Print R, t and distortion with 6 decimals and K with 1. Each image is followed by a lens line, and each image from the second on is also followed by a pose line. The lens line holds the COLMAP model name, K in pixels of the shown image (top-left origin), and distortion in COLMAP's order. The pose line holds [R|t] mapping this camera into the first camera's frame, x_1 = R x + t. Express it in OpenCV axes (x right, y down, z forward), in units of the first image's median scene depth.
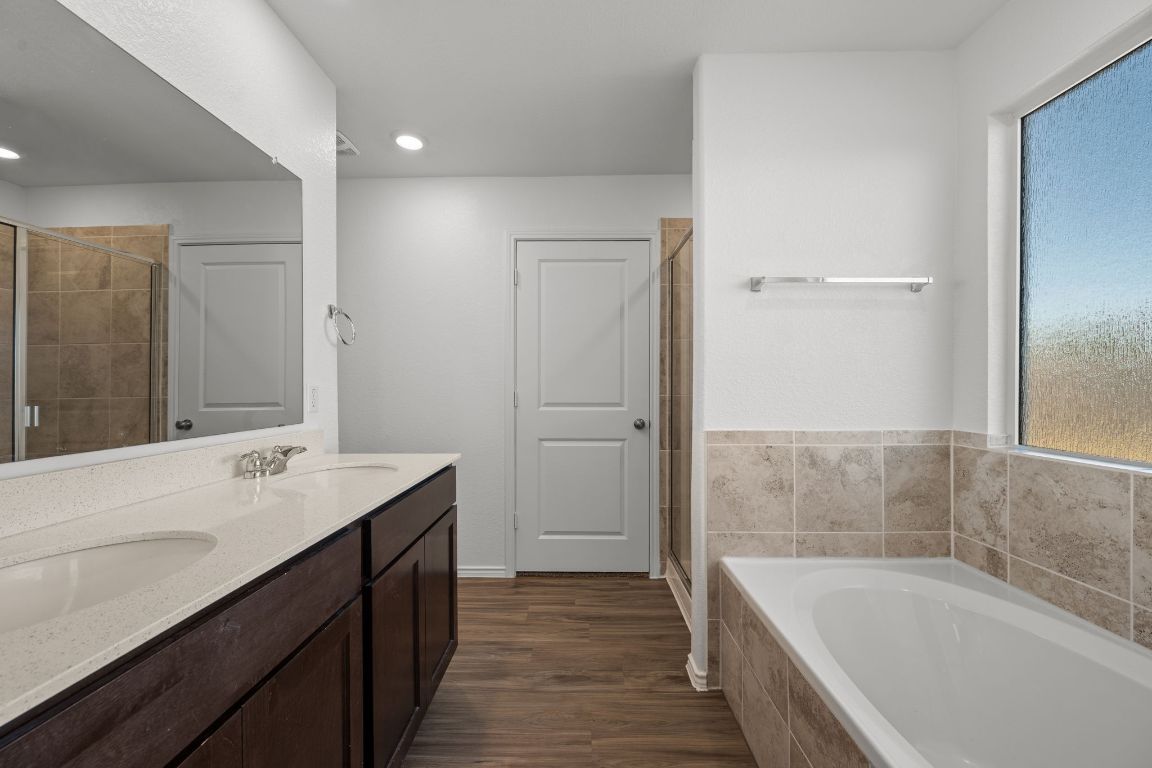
lens RADIAL K [[450.4, 0, 574.7], [0, 450.4, 384.9], [0, 0, 1]] dist [-0.001086, -0.000030]
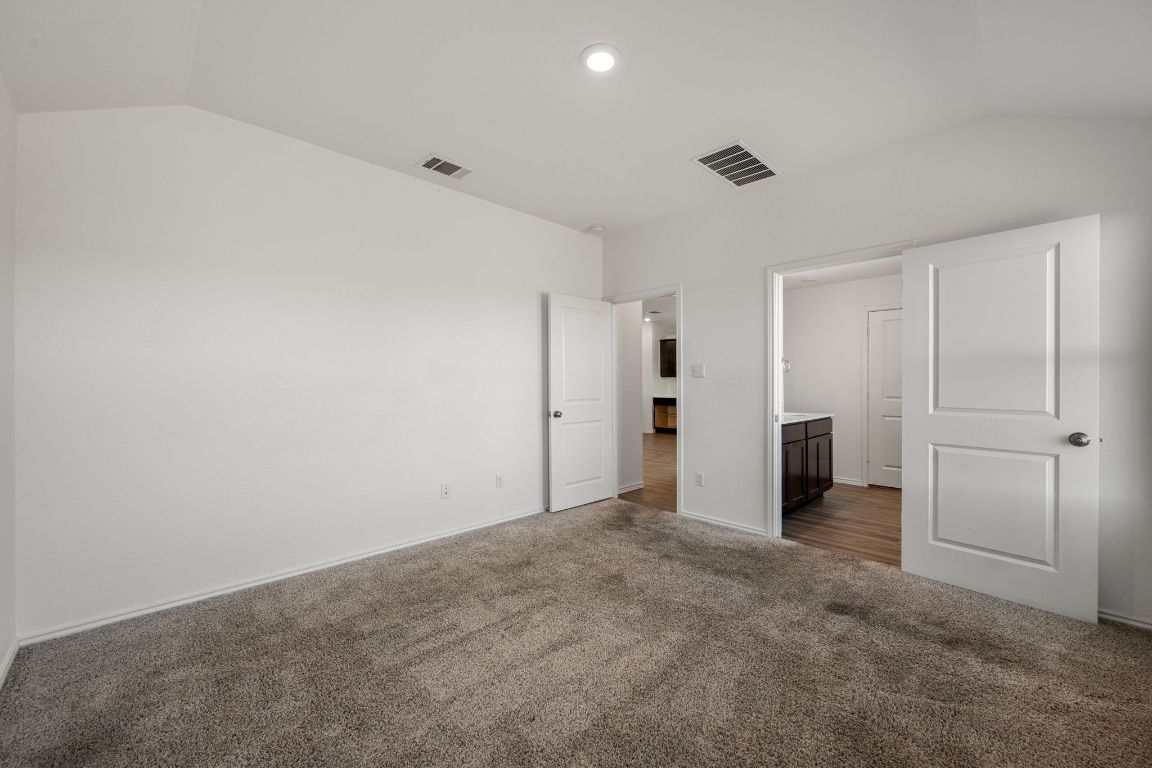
lens RADIAL K [[450.4, 0, 574.7], [0, 450.4, 384.9], [0, 0, 1]] dist [-0.001086, -0.000030]
pose [[0.698045, 0.009542, -0.715990, 0.505570], [-0.000381, 0.999916, 0.012954, -0.045250], [0.716054, -0.008770, 0.697990, -1.708420]]
